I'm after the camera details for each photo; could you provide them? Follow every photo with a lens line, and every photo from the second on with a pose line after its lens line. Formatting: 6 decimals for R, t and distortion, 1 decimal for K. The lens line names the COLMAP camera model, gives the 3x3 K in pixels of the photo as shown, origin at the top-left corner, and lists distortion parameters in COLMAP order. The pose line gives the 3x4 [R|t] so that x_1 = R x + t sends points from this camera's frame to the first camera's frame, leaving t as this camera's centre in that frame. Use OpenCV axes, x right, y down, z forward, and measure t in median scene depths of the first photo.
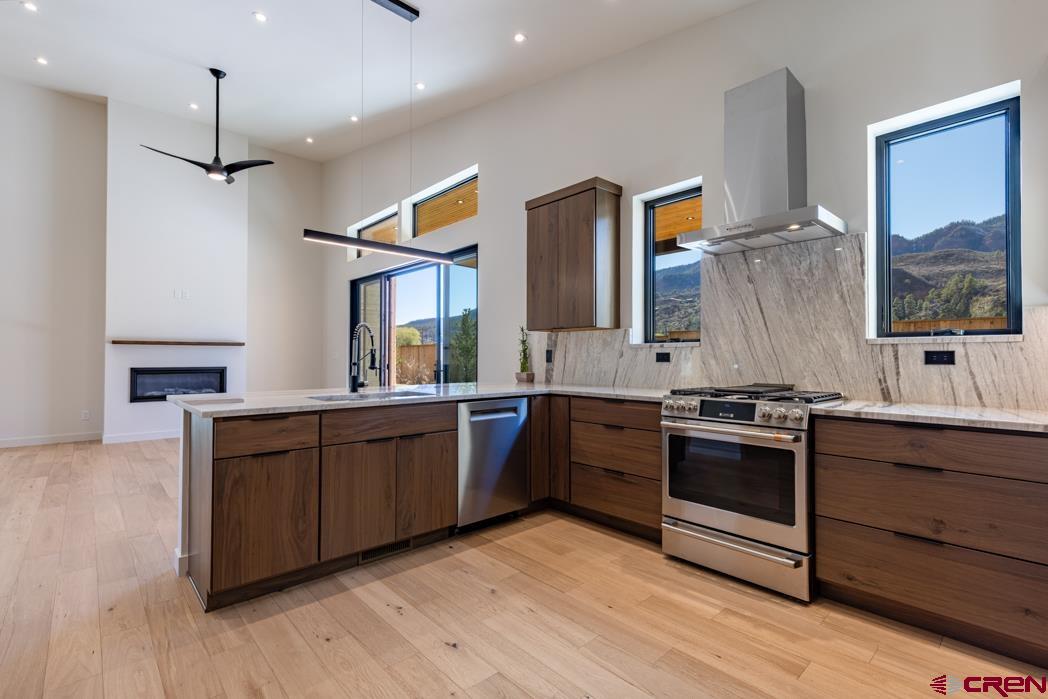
lens RADIAL K [[474.5, 0, 521.8], [0, 474.5, 349.1], [0, 0, 1]] dist [0.003385, -0.000200]
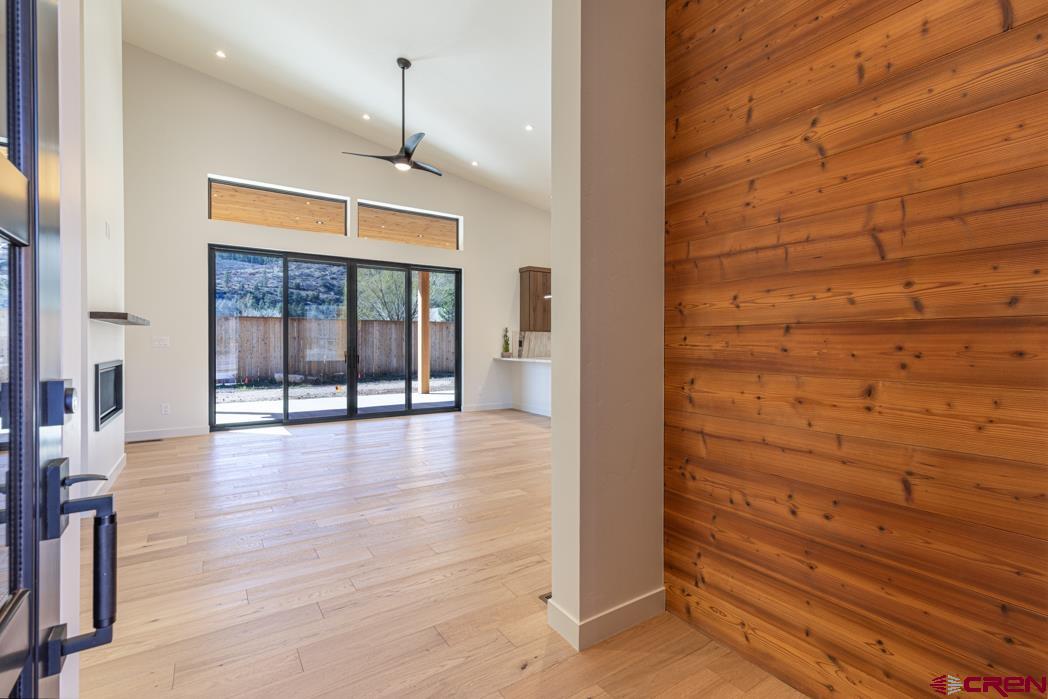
lens RADIAL K [[478.0, 0, 520.0], [0, 478.0, 347.6], [0, 0, 1]] dist [0.000760, 0.000029]
pose [[0.163290, -0.008941, 0.986538, -2.811681], [-0.019634, 0.999731, 0.012310, 0.011243], [-0.986383, -0.021380, 0.163070, 1.010944]]
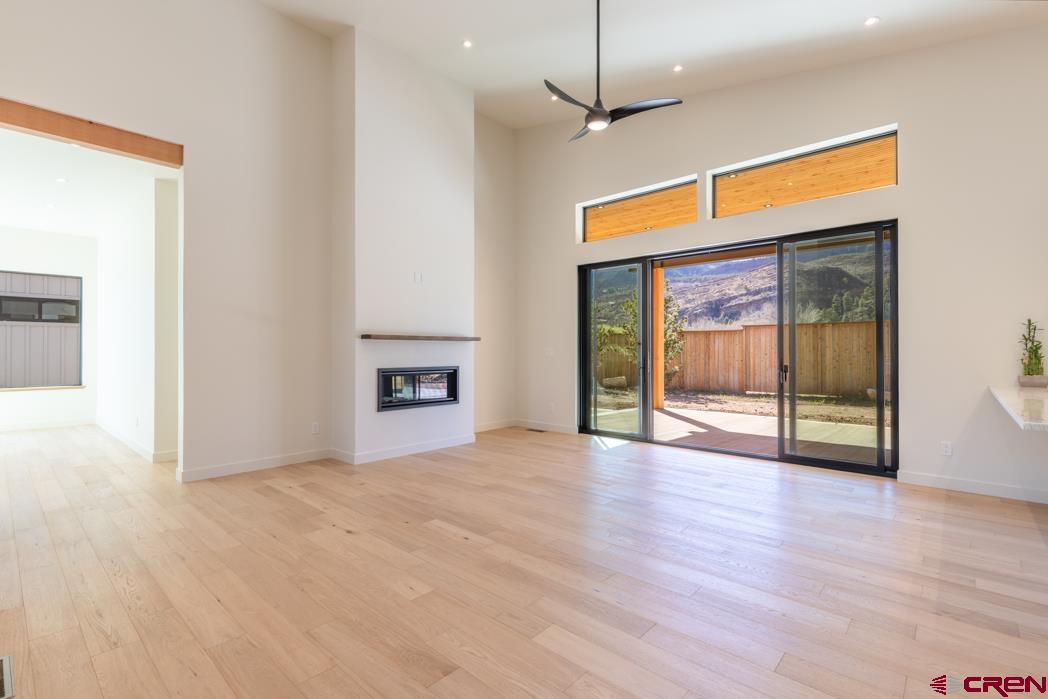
lens RADIAL K [[474.5, 0, 521.8], [0, 474.5, 349.1], [0, 0, 1]] dist [0.003385, -0.000200]
pose [[0.995585, -0.001388, 0.093858, -1.458151], [0.000212, 0.999921, 0.012535, -0.008012], [-0.093868, -0.012460, 0.995507, 0.403299]]
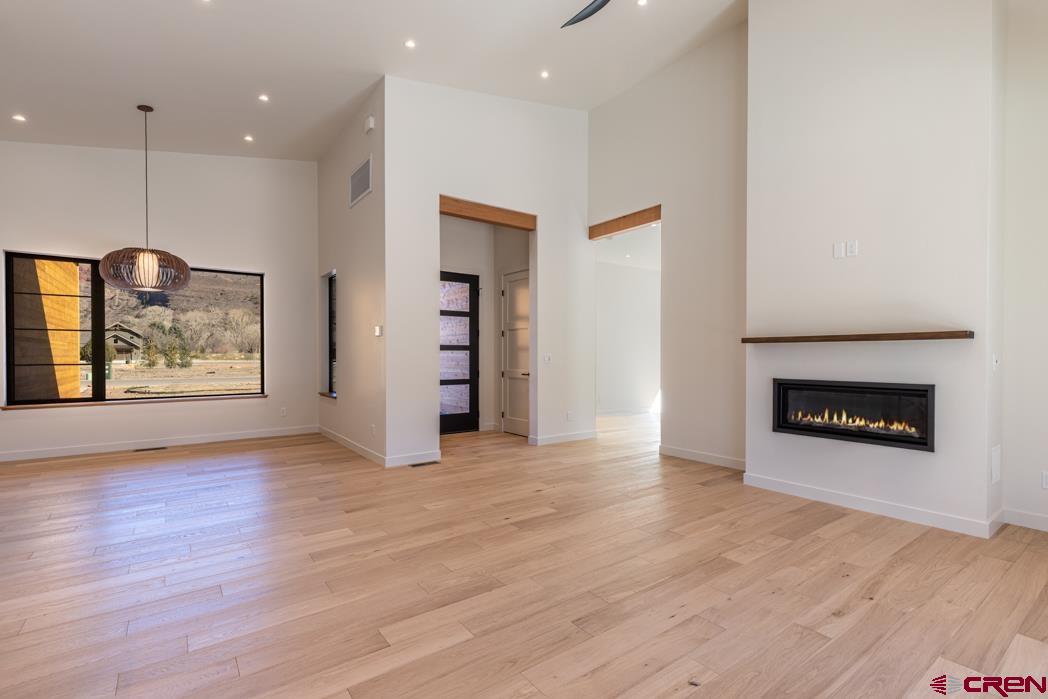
lens RADIAL K [[484.5, 0, 522.0], [0, 484.5, 359.7], [0, 0, 1]] dist [0.010497, -0.000087]
pose [[-0.104198, 0.008133, -0.994523, -0.266828], [0.018287, 0.999813, 0.006260, 0.006615], [0.994388, -0.017535, -0.104327, 1.611398]]
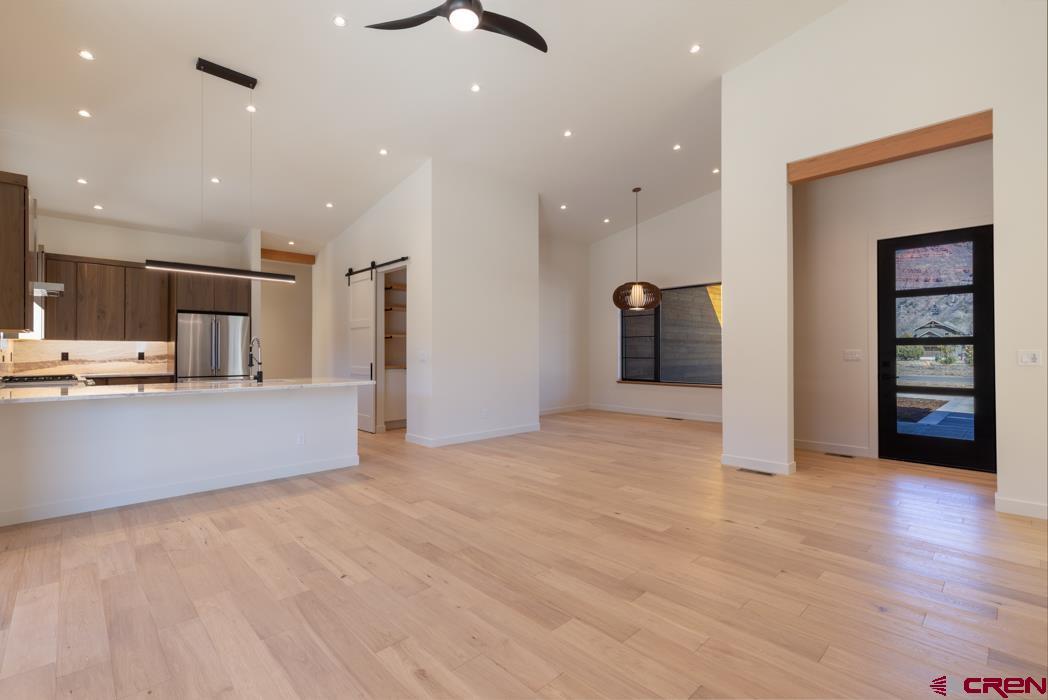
lens RADIAL K [[468.6, 0, 524.0], [0, 468.6, 350.0], [0, 0, 1]] dist [0.011744, -0.000007]
pose [[-0.999574, -0.000493, -0.029193, -1.206180], [0.000180, 0.999734, -0.023058, 0.024423], [0.029196, -0.023053, -0.999308, 2.645884]]
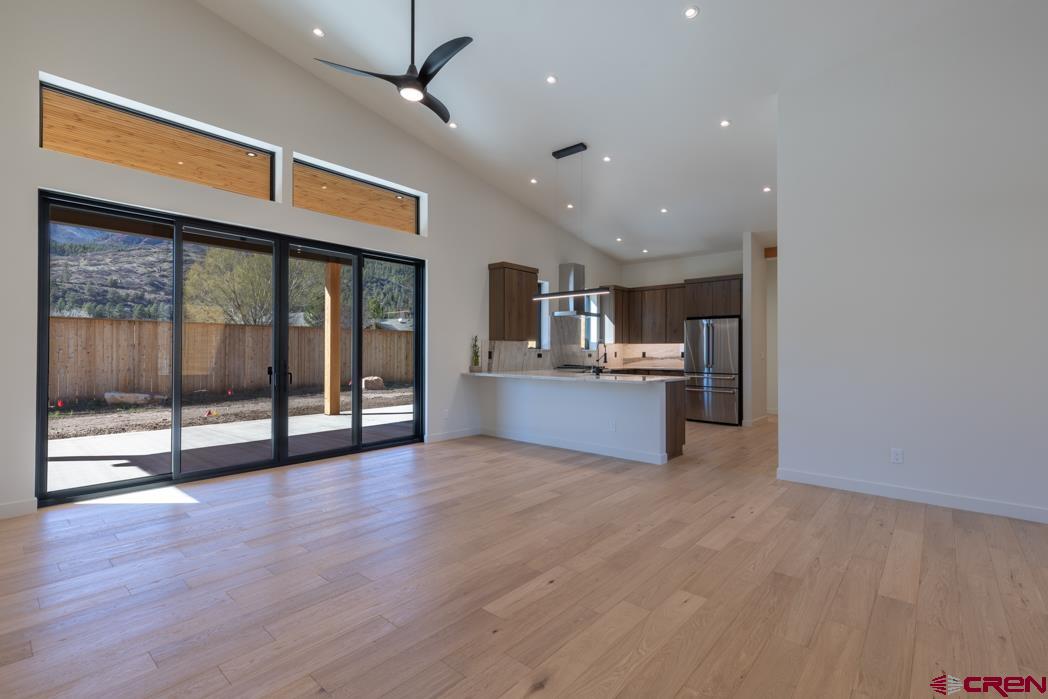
lens RADIAL K [[474.5, 0, 521.8], [0, 474.5, 349.1], [0, 0, 1]] dist [0.003385, -0.000200]
pose [[-0.109755, 0.005359, 0.993944, -2.324182], [-0.021359, 0.999742, -0.007749, 0.007244], [-0.993729, -0.022081, -0.109612, 1.592456]]
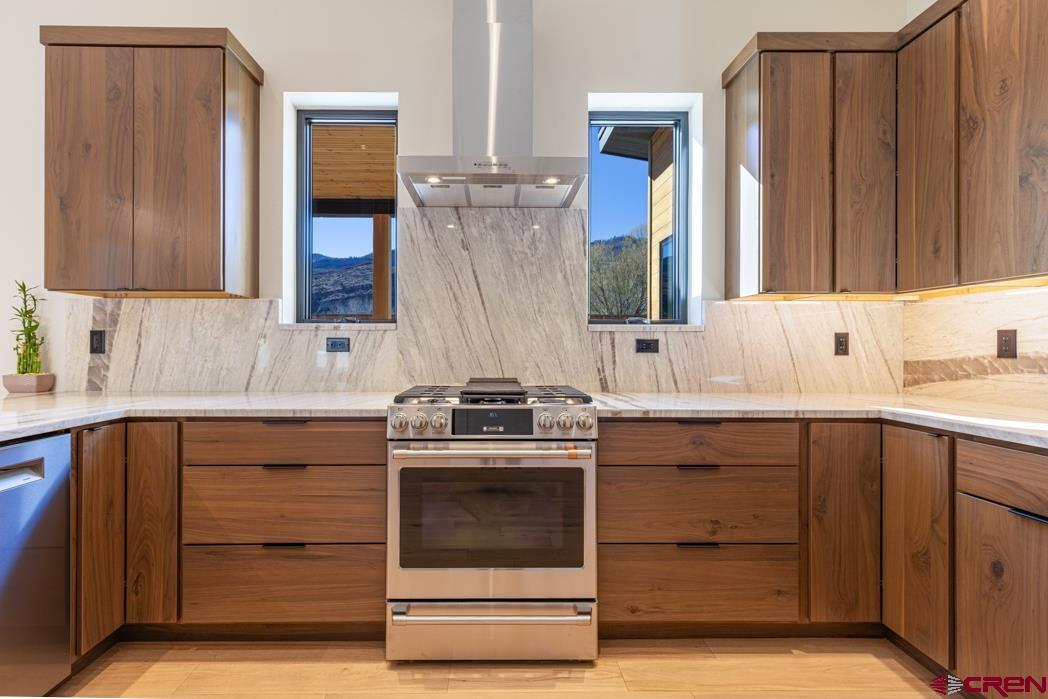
lens RADIAL K [[475.5, 0, 496.6], [0, 475.5, 344.2], [0, 0, 1]] dist [0.004495, -0.000029]
pose [[0.664202, 0.002957, 0.747547, -0.068290], [-0.015465, 0.999833, 0.009786, 0.007683], [-0.747393, -0.018061, 0.664136, 0.455472]]
